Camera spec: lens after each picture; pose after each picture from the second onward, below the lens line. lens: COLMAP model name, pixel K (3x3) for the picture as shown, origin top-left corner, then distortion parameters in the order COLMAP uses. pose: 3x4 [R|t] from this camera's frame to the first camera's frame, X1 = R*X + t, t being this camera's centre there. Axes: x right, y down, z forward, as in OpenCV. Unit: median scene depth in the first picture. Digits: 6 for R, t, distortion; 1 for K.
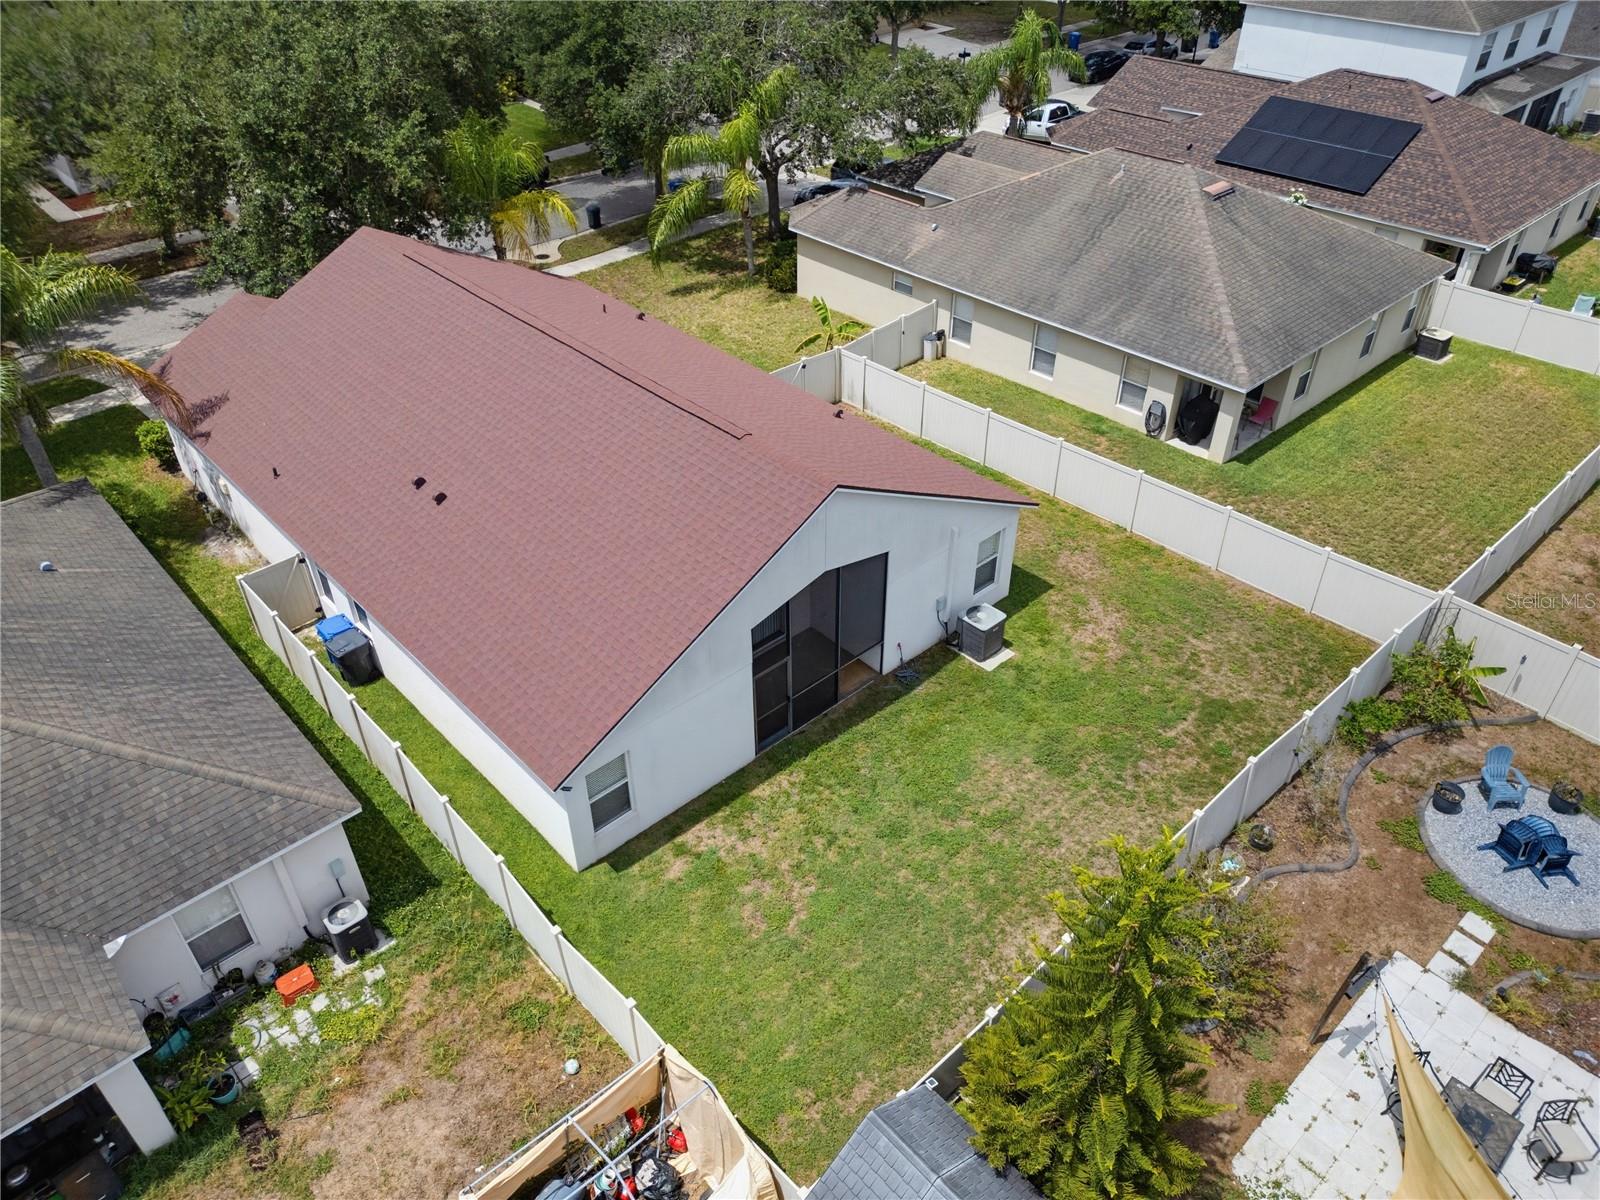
lens RADIAL K [[1127.1, 0, 800.0], [0, 1127.1, 600.0], [0, 0, 1]] dist [0.075886, -0.083459]
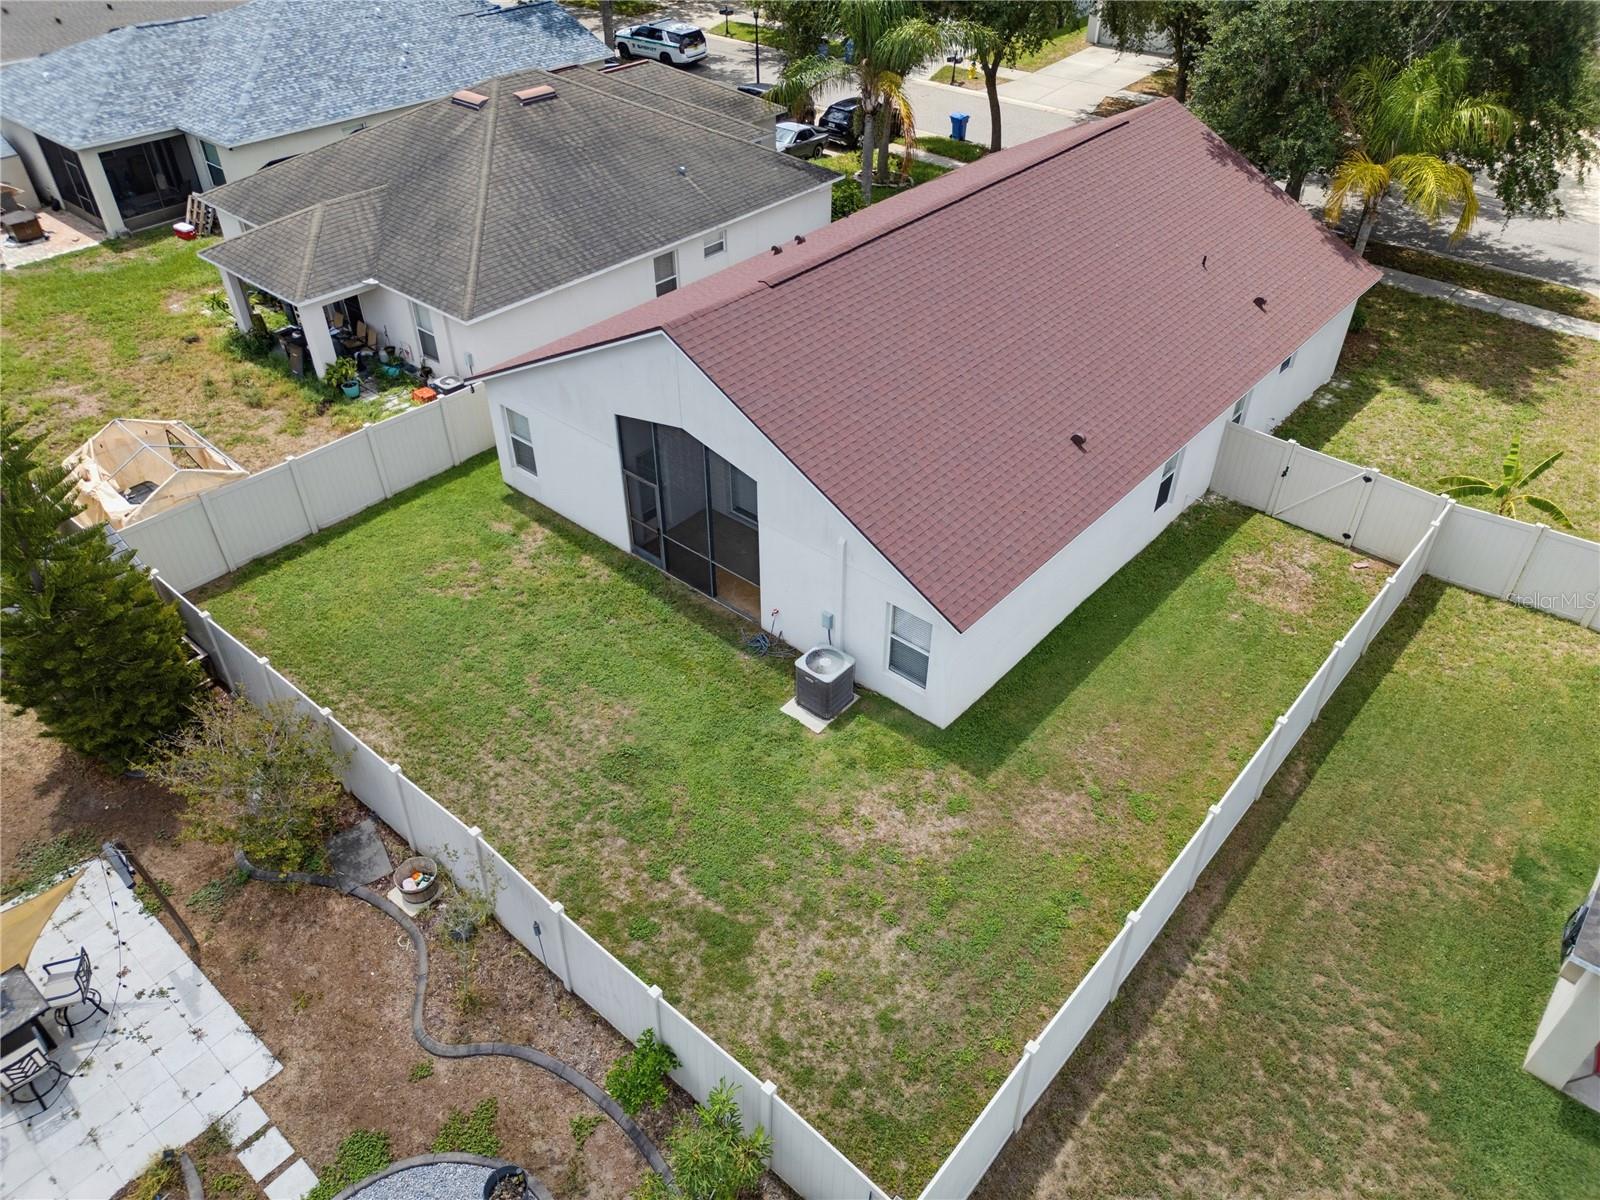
lens RADIAL K [[1127.1, 0, 800.0], [0, 1127.1, 600.0], [0, 0, 1]] dist [0.075886, -0.083459]
pose [[0.110449, 0.617456, -0.778812, 0.820695], [-0.596428, 0.668004, 0.445022, -0.390921], [0.795031, 0.415353, 0.442048, 0.679835]]
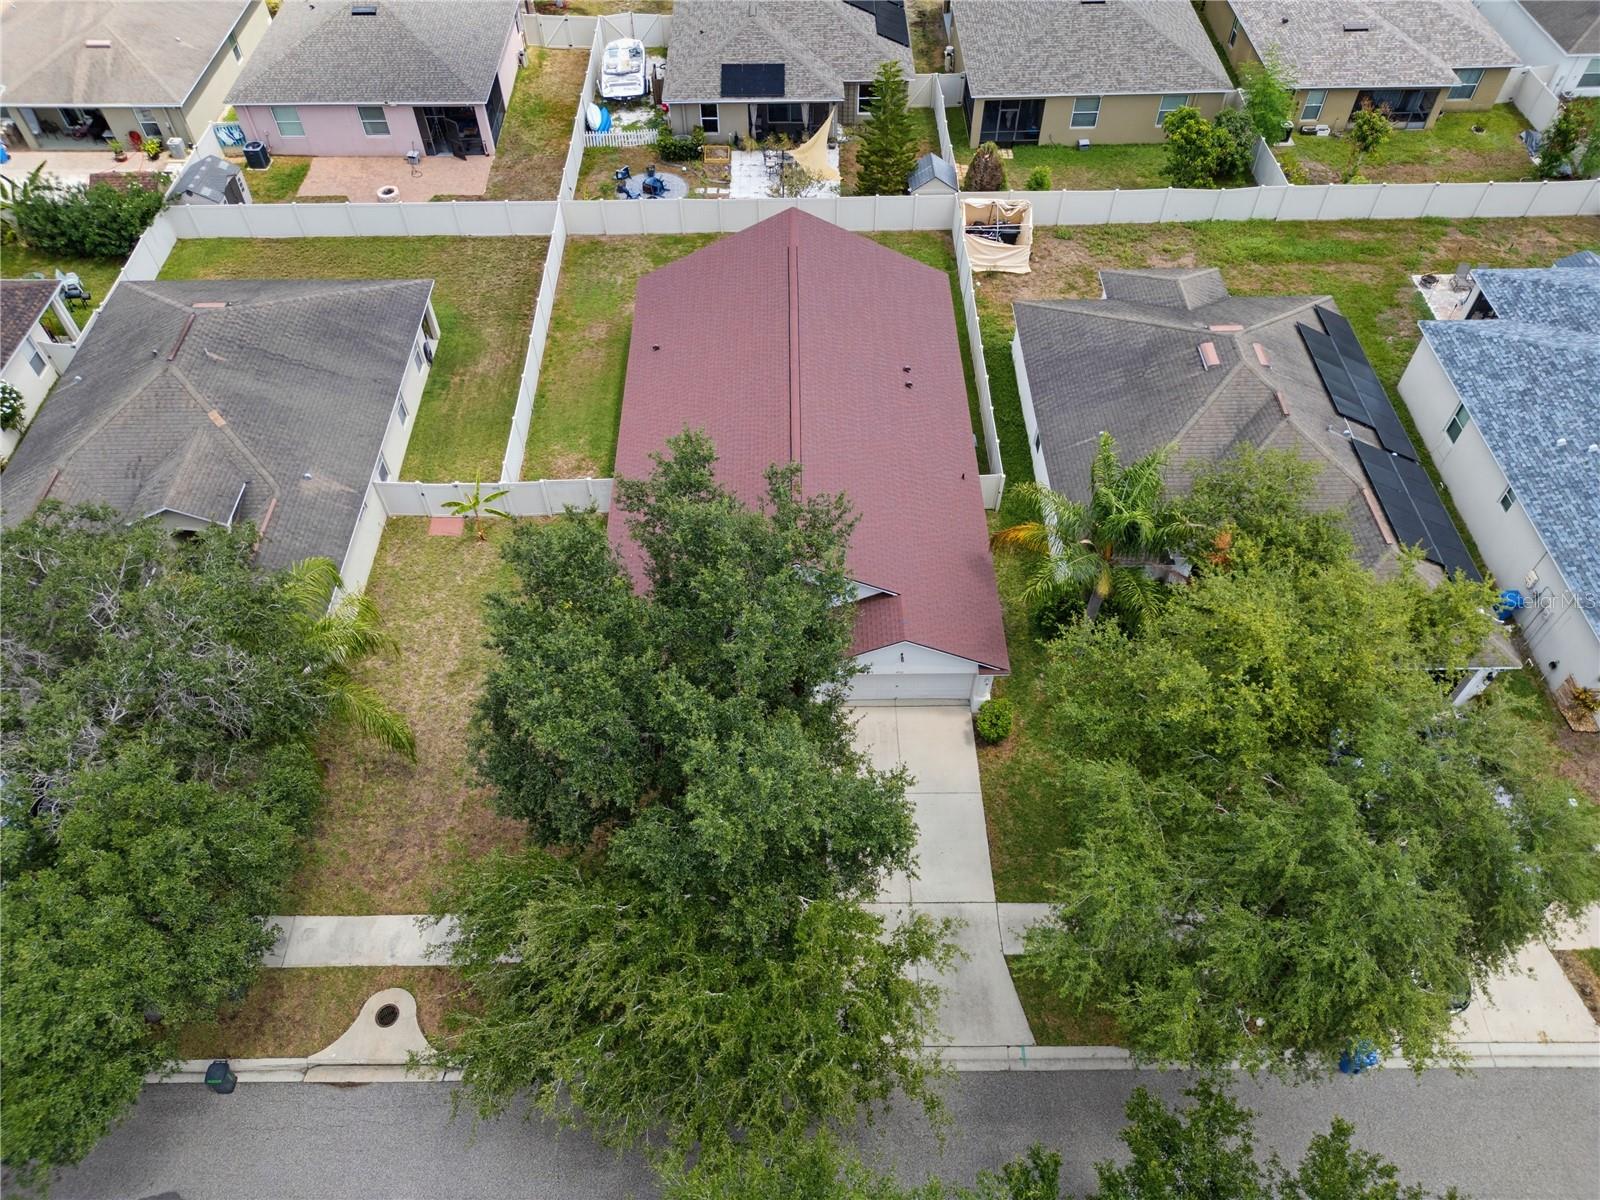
lens RADIAL K [[1127.1, 0, 800.0], [0, 1127.1, 600.0], [0, 0, 1]] dist [0.075886, -0.083459]
pose [[-0.742711, -0.509327, 0.434702, -1.191249], [0.414677, 0.159873, 0.895815, -1.745327], [-0.525759, 0.845593, 0.092466, 1.275550]]
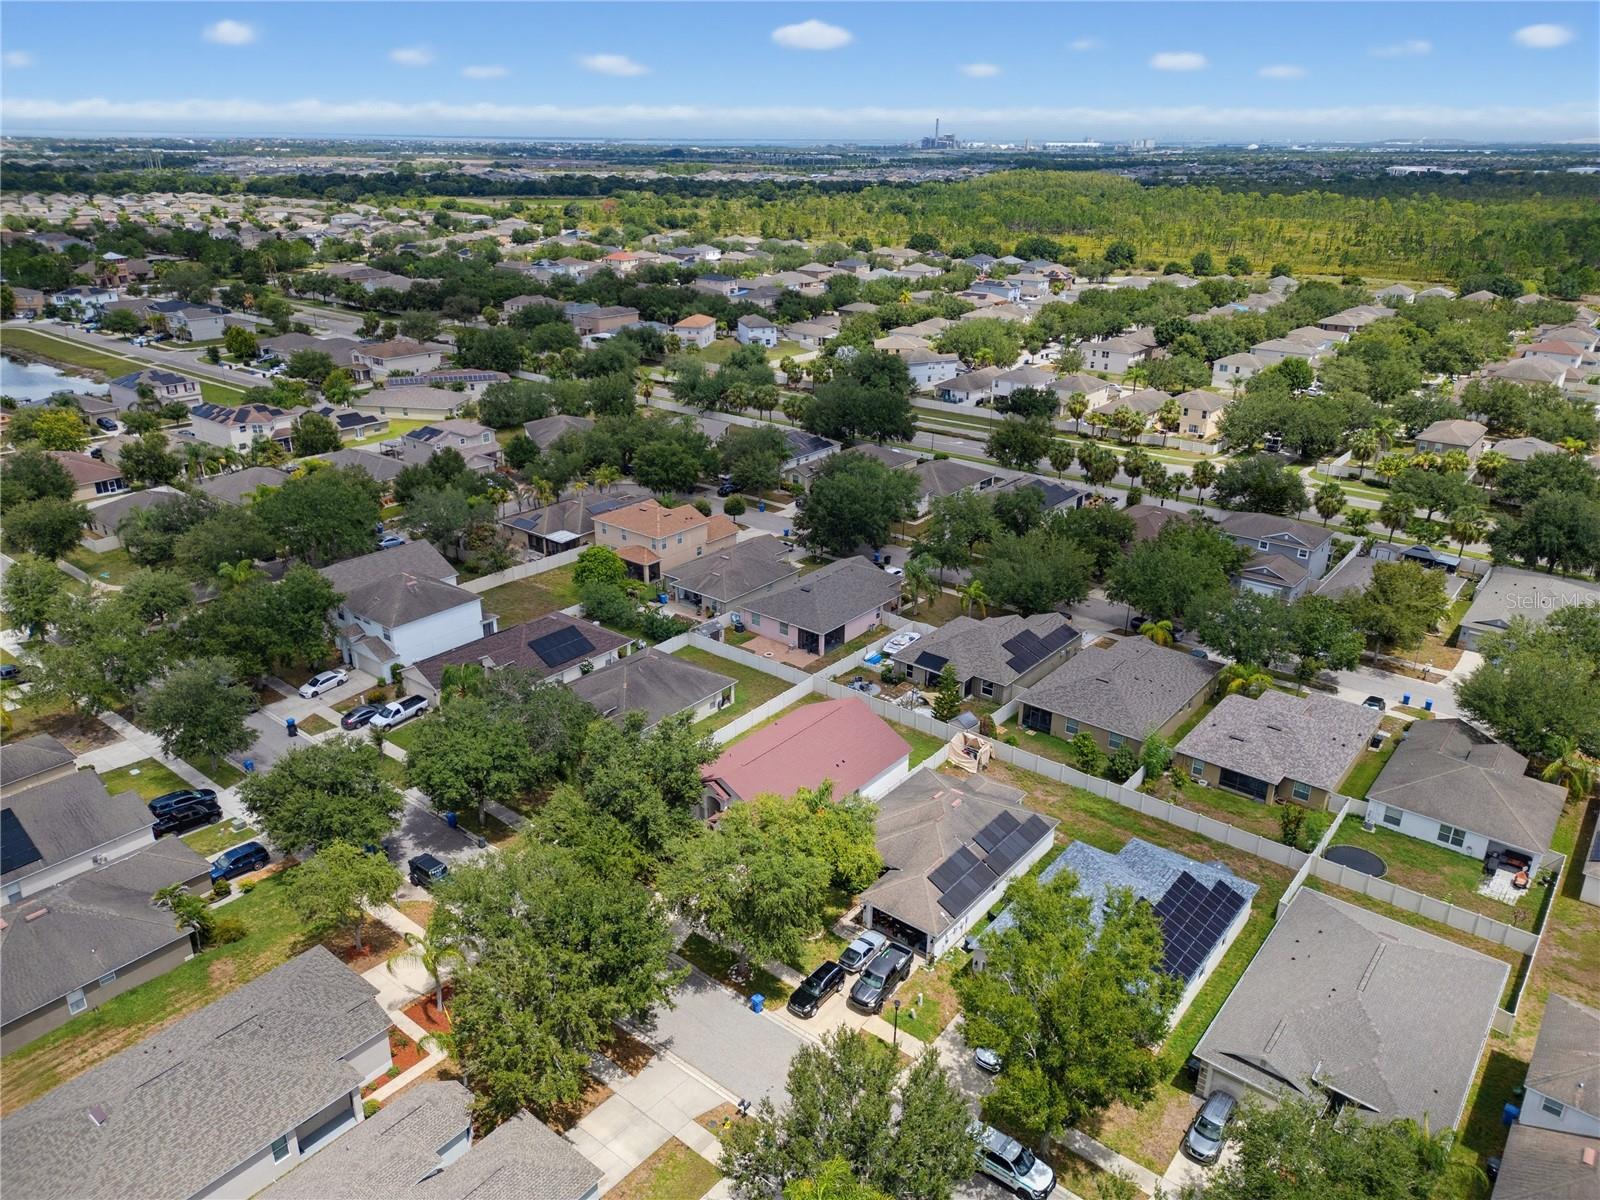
lens RADIAL K [[1127.1, 0, 800.0], [0, 1127.1, 600.0], [0, 0, 1]] dist [0.075886, -0.083459]
pose [[-0.149784, -0.372133, 0.916014, -4.001591], [0.587640, 0.711567, 0.385165, -2.279114], [-0.795138, 0.595978, 0.112098, 0.326367]]
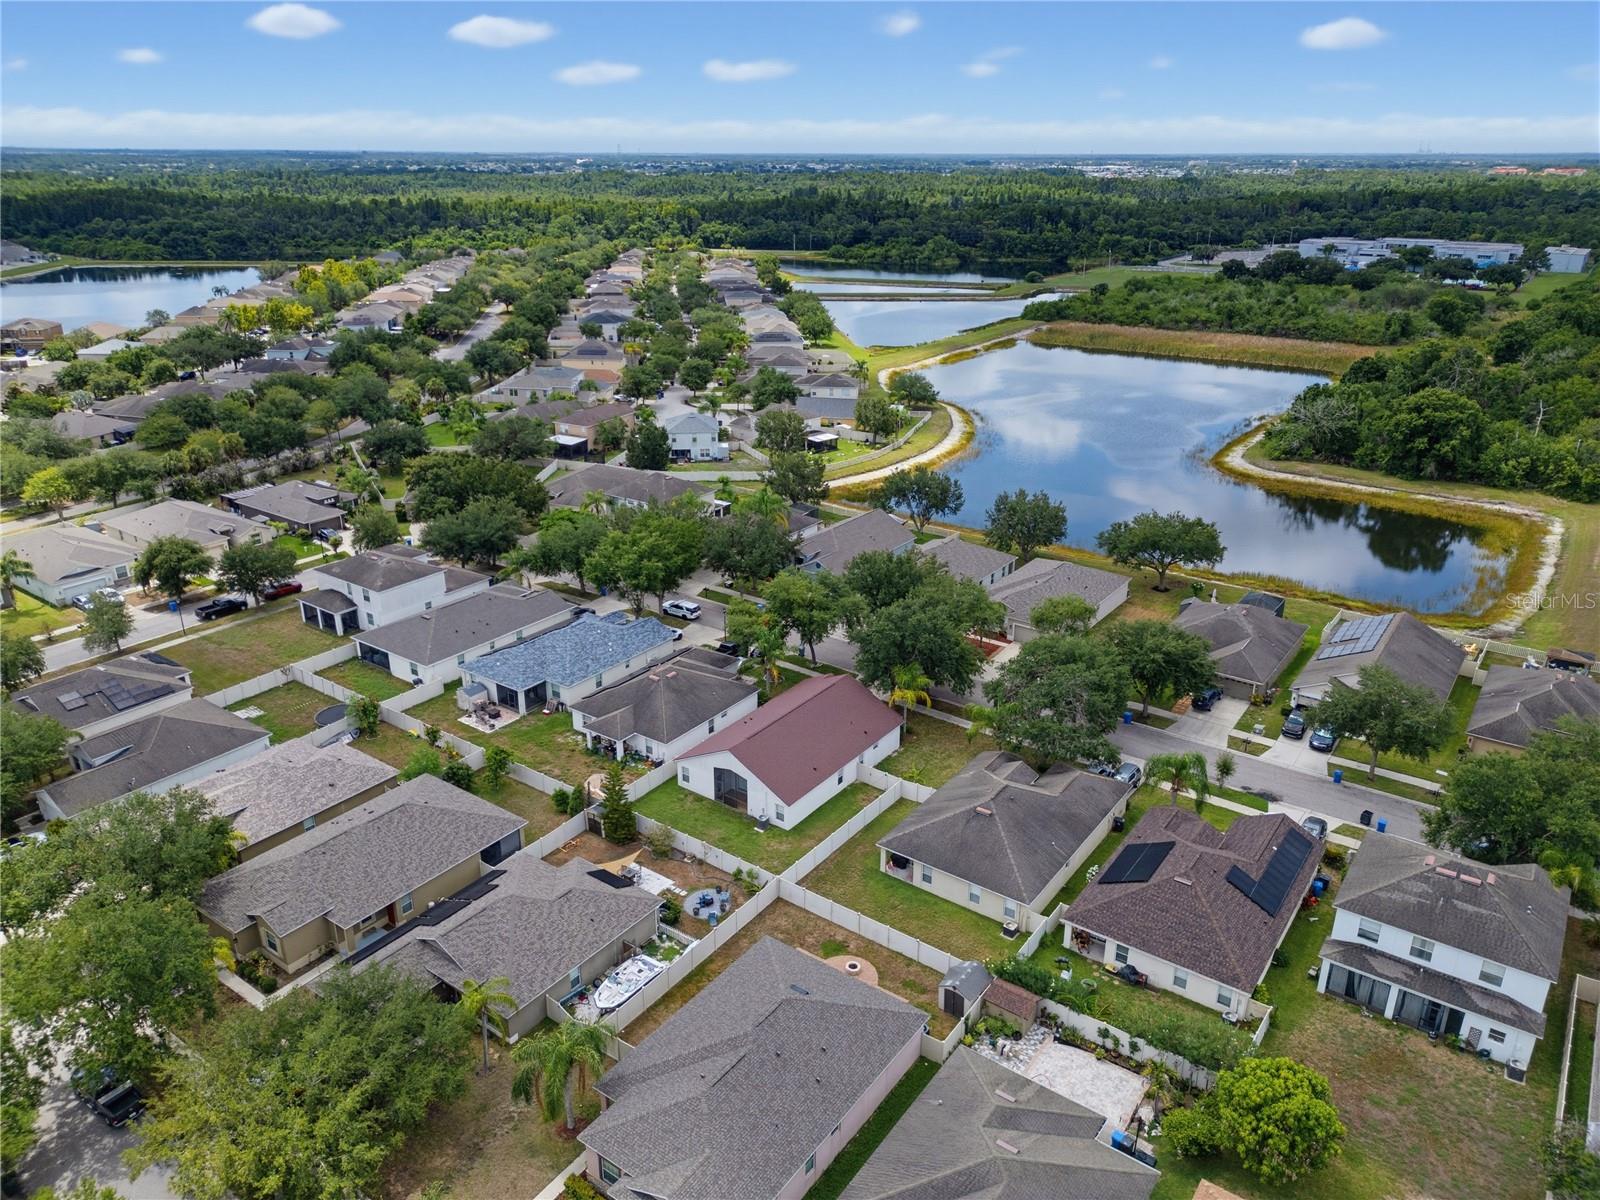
lens RADIAL K [[1127.1, 0, 800.0], [0, 1127.1, 600.0], [0, 0, 1]] dist [0.075886, -0.083459]
pose [[0.193672, 0.369449, -0.908844, 3.697830], [-0.588173, 0.785163, 0.193834, -1.505016], [0.785203, 0.497017, 0.369364, -0.734341]]
